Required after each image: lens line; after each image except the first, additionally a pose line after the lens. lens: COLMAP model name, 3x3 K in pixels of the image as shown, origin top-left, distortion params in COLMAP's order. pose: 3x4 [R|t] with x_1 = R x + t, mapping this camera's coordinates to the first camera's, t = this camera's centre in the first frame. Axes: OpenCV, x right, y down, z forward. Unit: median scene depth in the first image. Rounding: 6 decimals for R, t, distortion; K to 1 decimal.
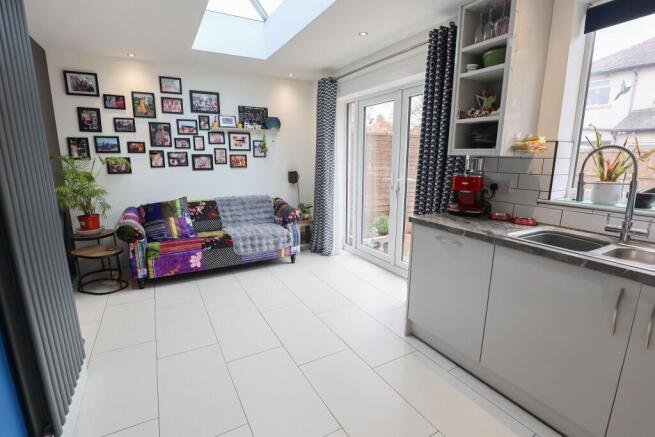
lens RADIAL K [[300.6, 0, 327.5], [0, 300.6, 218.5], [0, 0, 1]] dist [-0.035996, -0.000117]
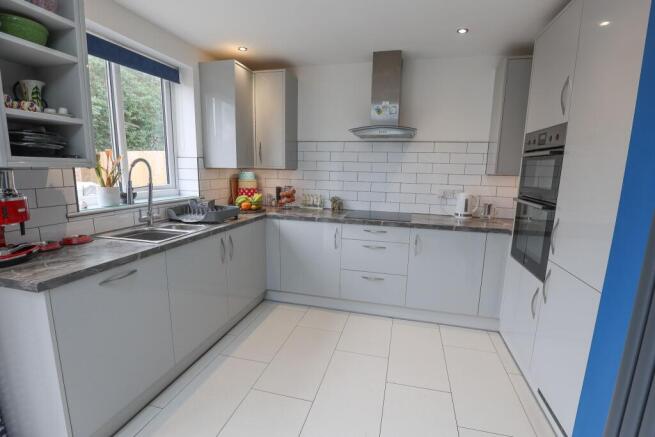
lens RADIAL K [[300.6, 0, 327.5], [0, 300.6, 218.5], [0, 0, 1]] dist [-0.035996, -0.000117]
pose [[-0.716781, -0.128776, 0.685304, -0.481382], [0.120186, 0.945275, 0.303334, -0.234153], [-0.686863, 0.299788, -0.662078, 1.080044]]
